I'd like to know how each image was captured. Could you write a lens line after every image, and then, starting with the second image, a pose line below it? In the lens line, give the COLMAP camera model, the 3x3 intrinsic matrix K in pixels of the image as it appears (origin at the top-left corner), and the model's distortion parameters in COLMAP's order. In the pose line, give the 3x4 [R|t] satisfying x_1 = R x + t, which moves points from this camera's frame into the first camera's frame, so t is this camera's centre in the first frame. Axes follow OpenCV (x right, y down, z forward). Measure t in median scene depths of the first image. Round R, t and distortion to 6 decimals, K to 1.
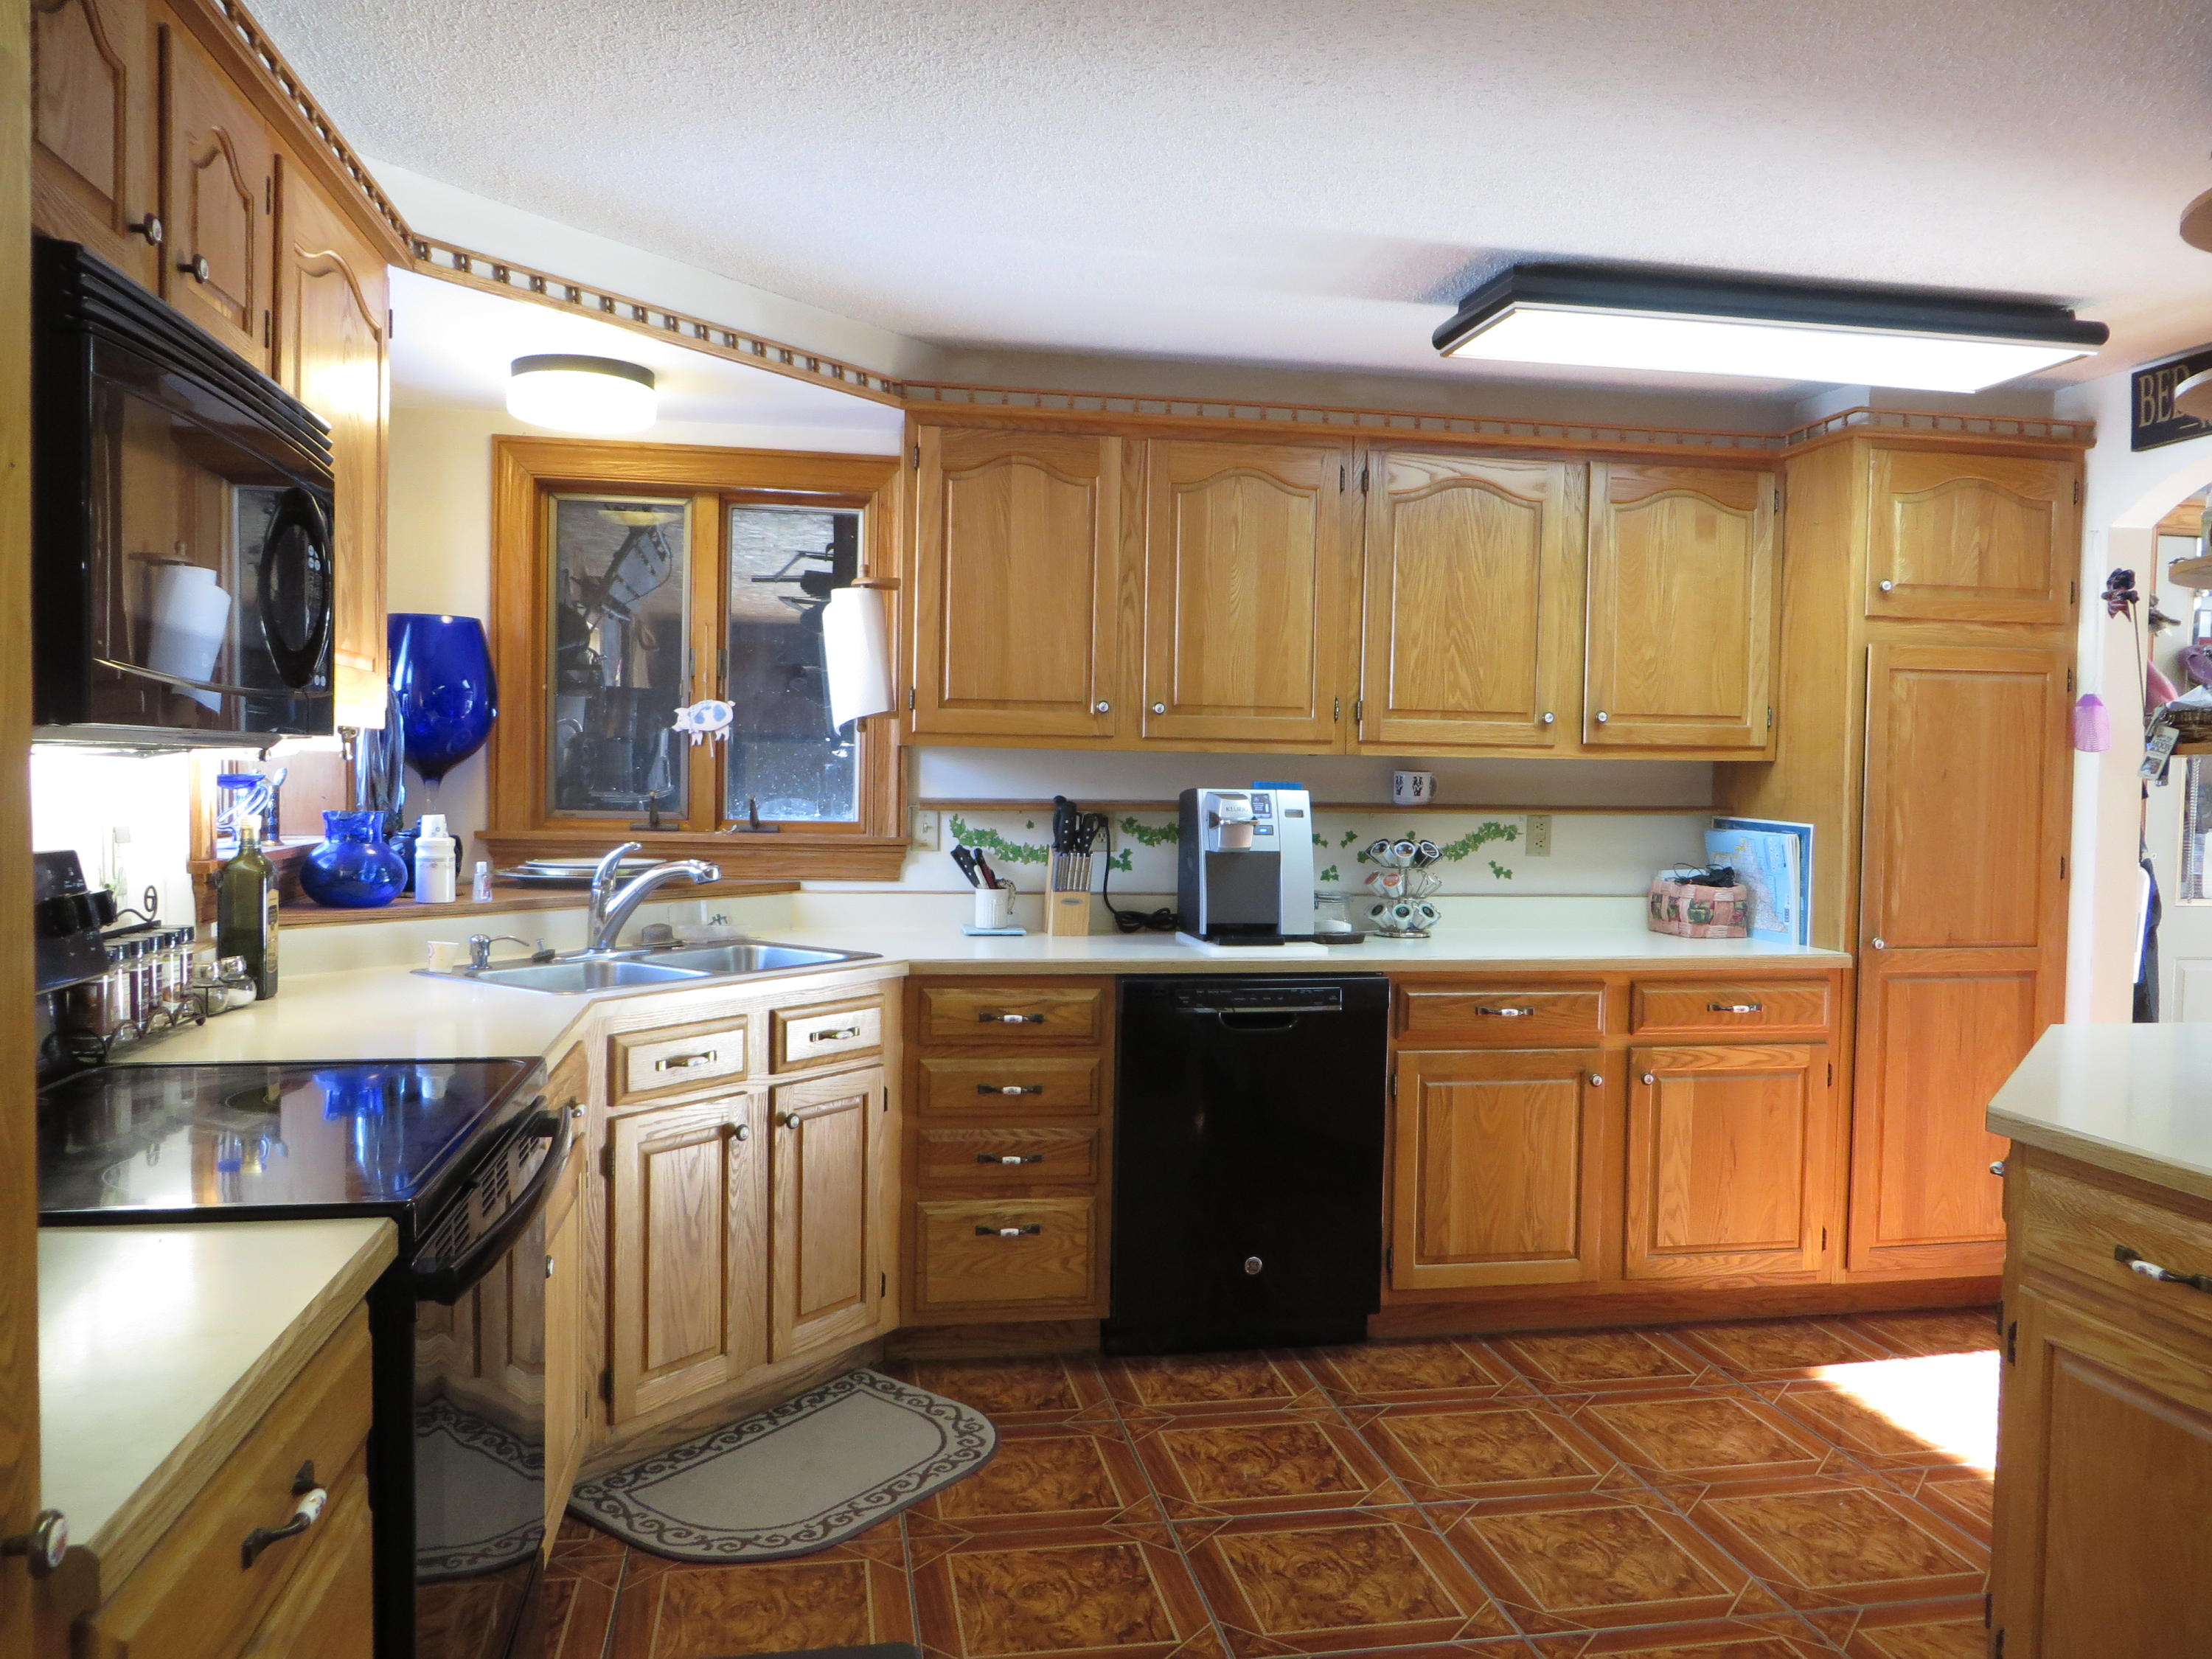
lens RADIAL K [[1676.9, 0, 1112.0], [0, 1676.9, 823.3], [0, 0, 1]] dist [-0.001033, -0.011258]
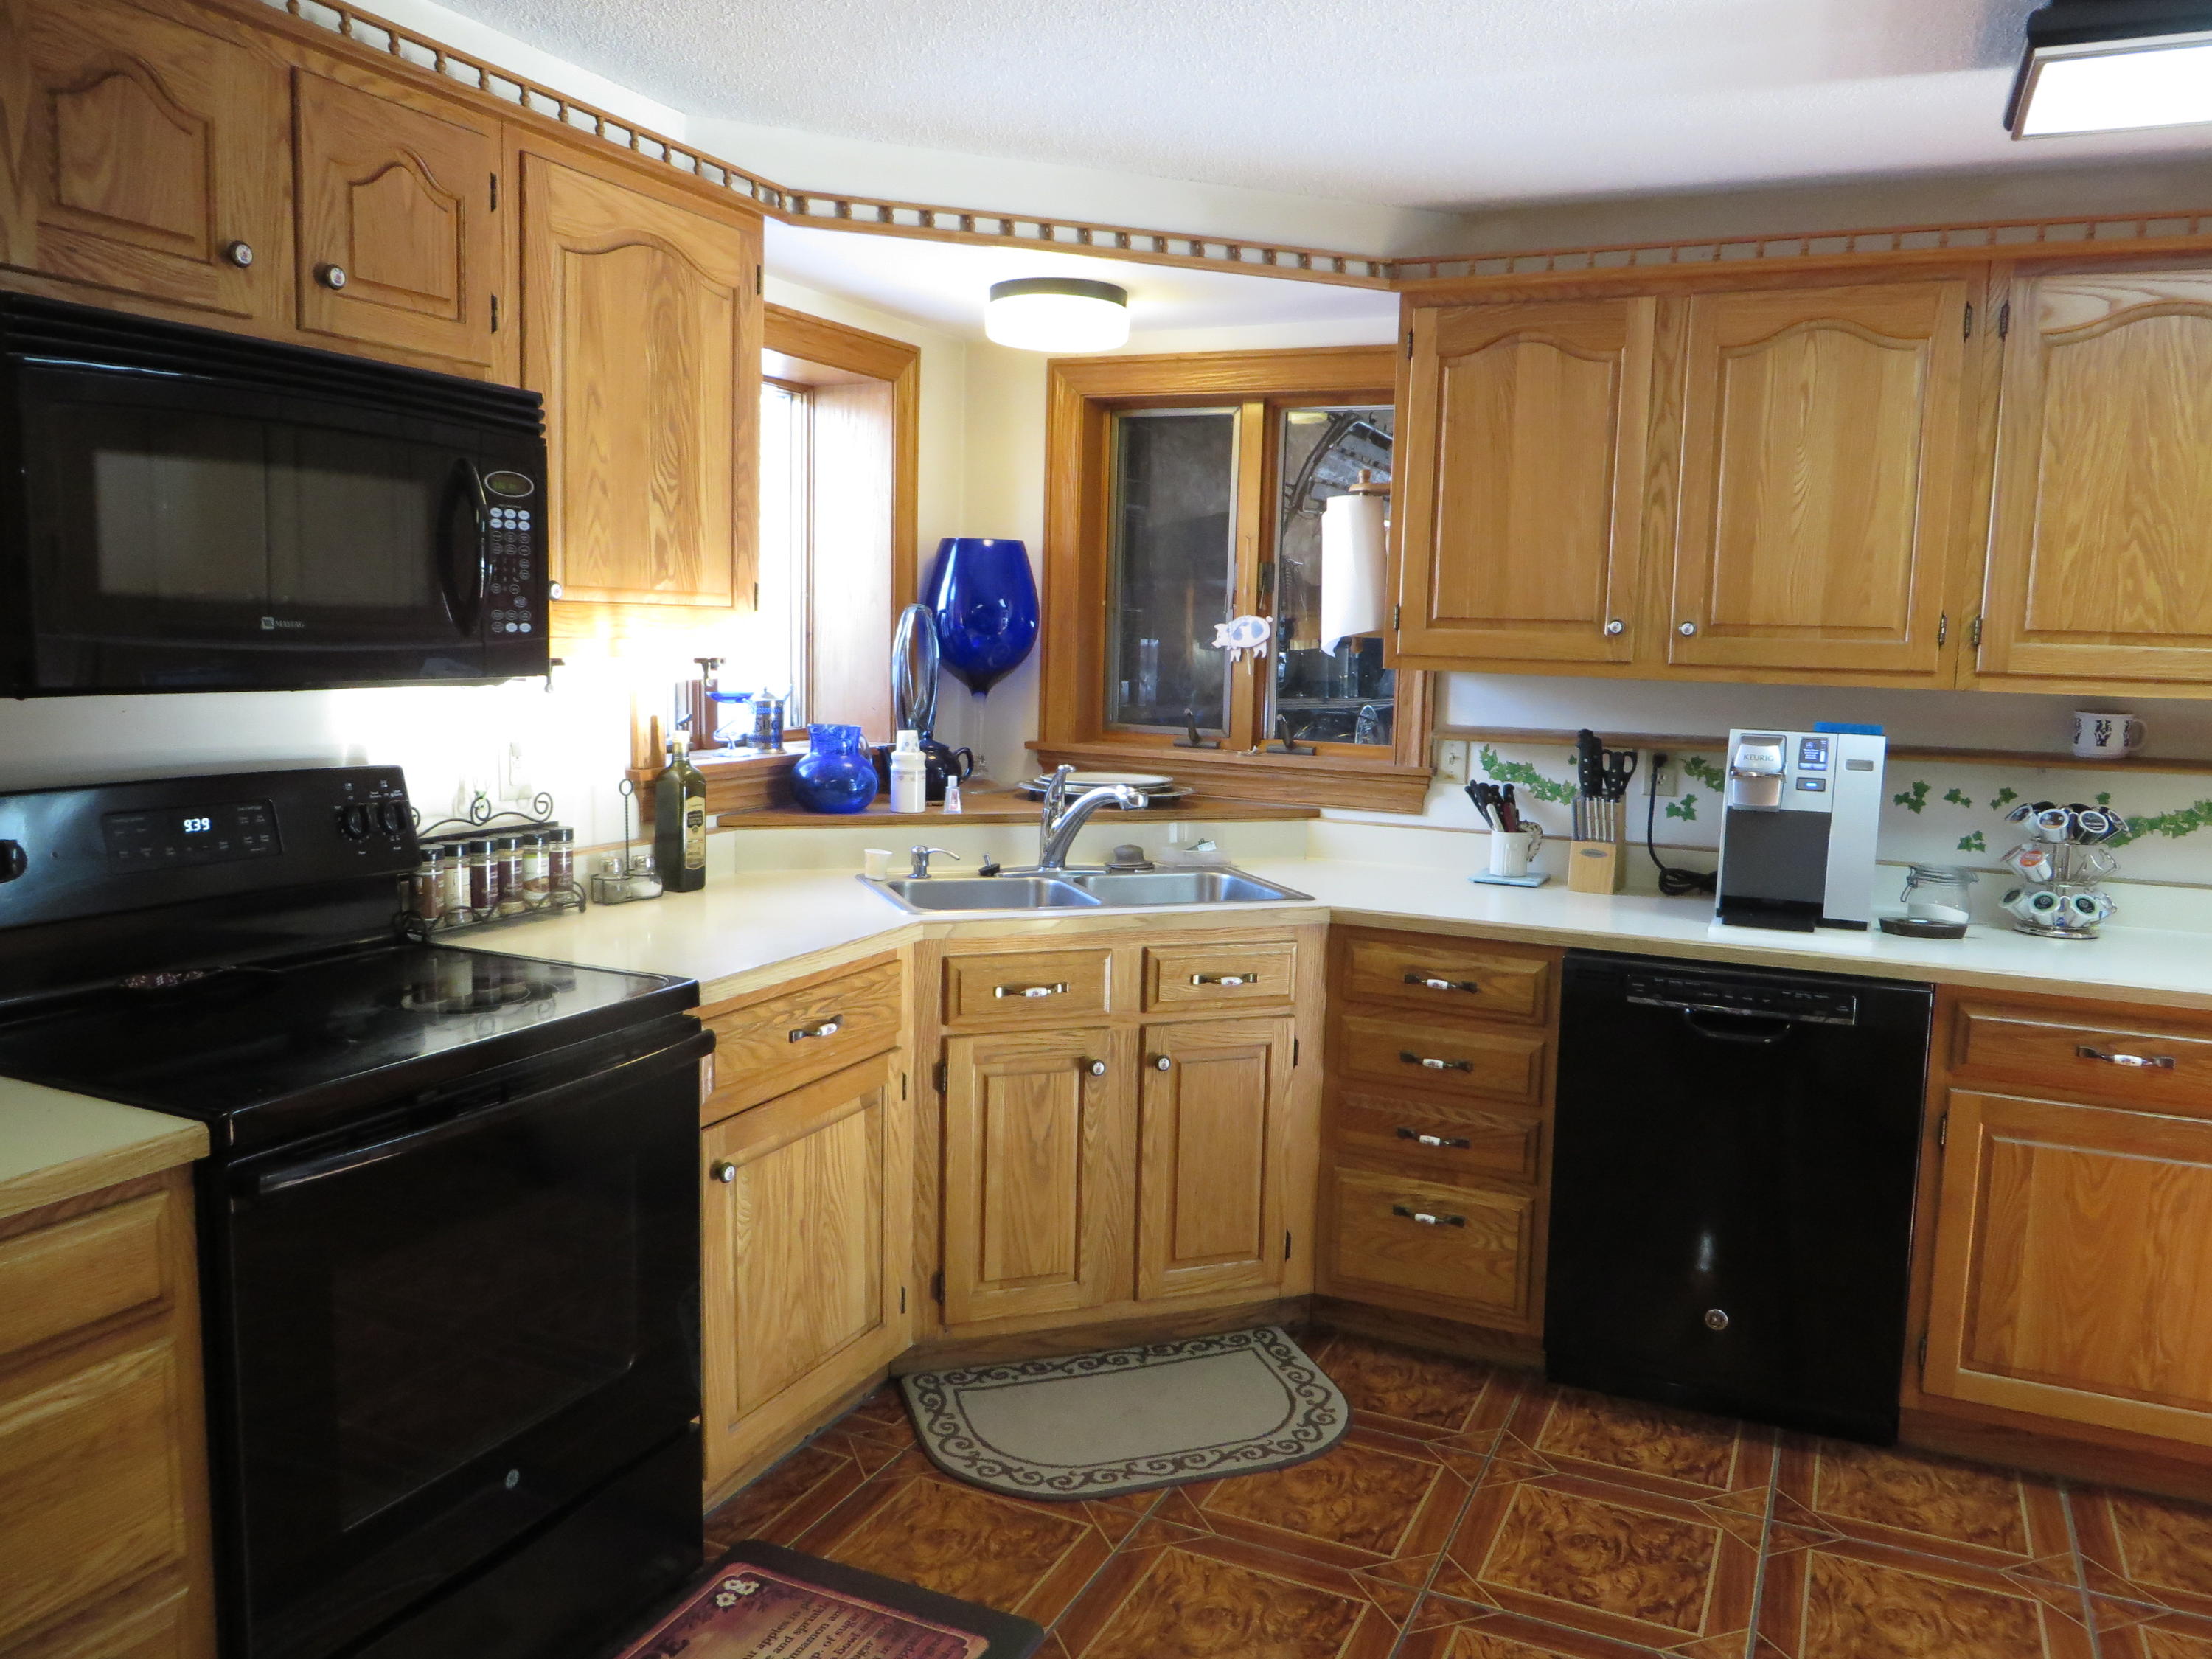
lens RADIAL K [[1676.9, 0, 1112.0], [0, 1676.9, 823.3], [0, 0, 1]] dist [-0.001033, -0.011258]
pose [[0.816980, 0.071769, -0.572182, 0.295763], [-0.031353, 0.996286, 0.080197, -0.033173], [0.575813, -0.047580, 0.816196, 0.177856]]
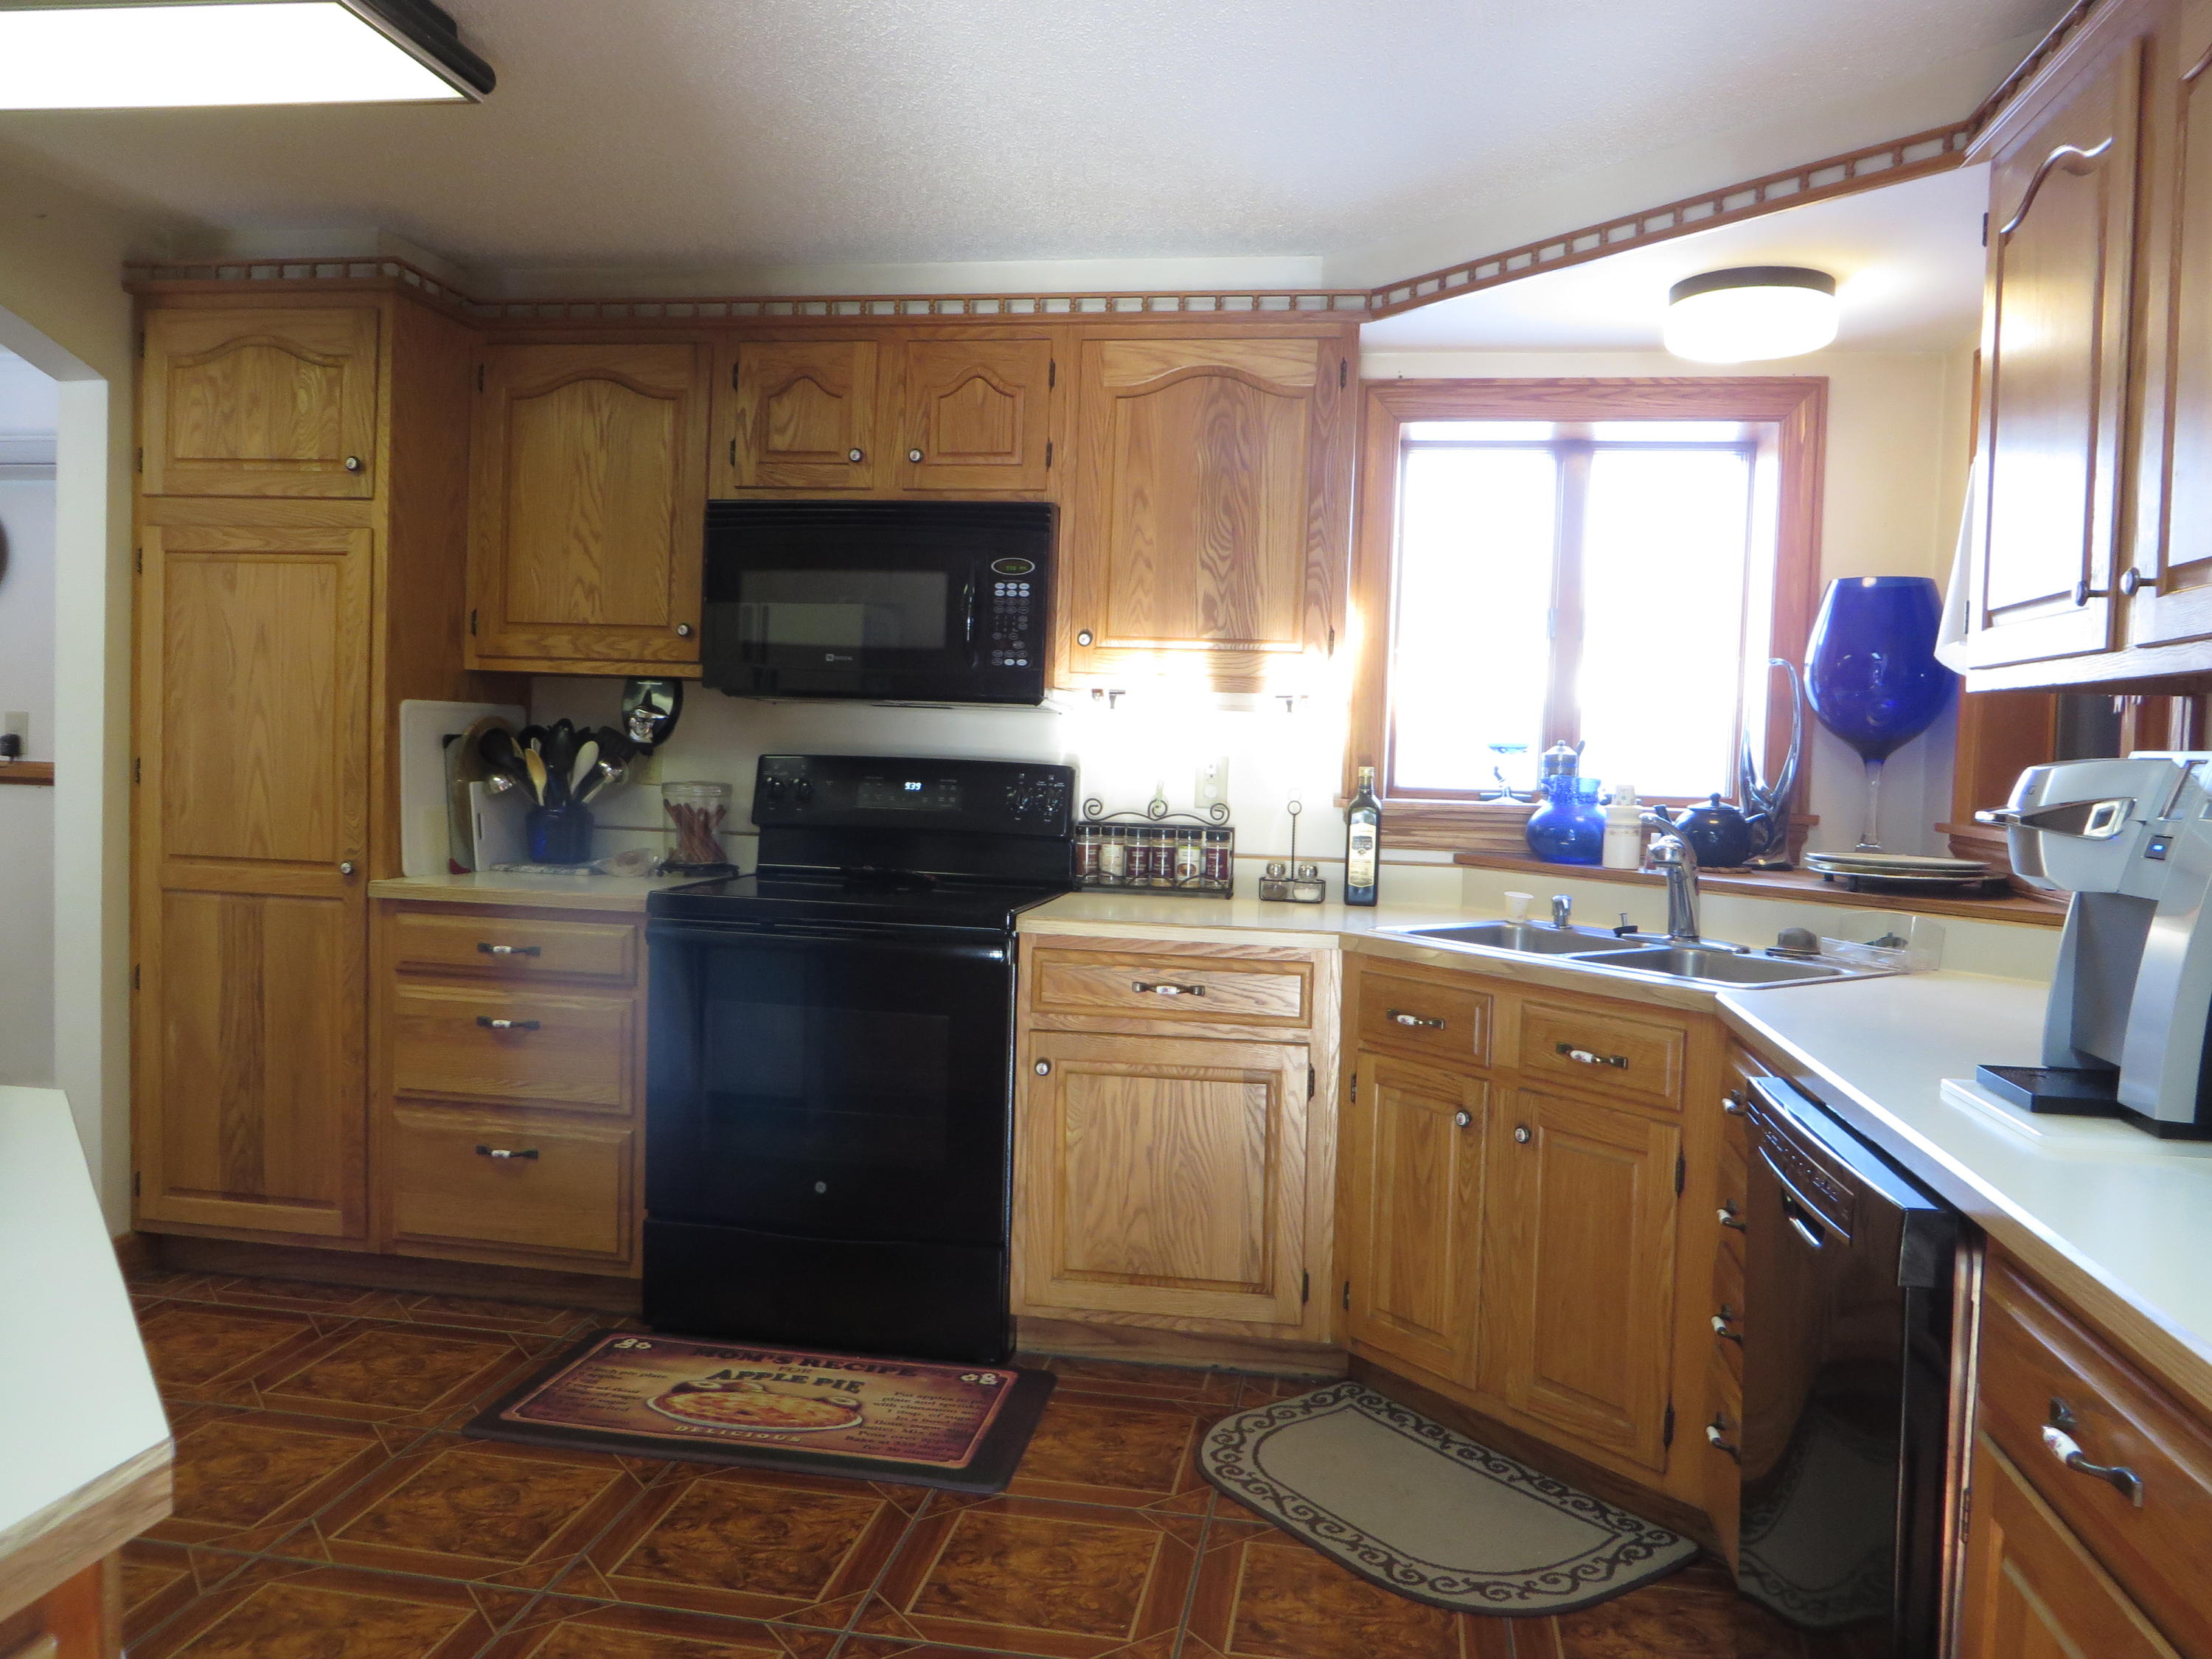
lens RADIAL K [[1651.0, 0, 1099.2], [0, 1651.0, 818.7], [0, 0, 1]] dist [-0.011886, -0.004522]
pose [[-0.347886, 0.013135, -0.937445, 0.600385], [-0.068586, 0.996866, 0.039420, -0.000615], [0.935025, 0.078009, -0.345895, 0.963589]]
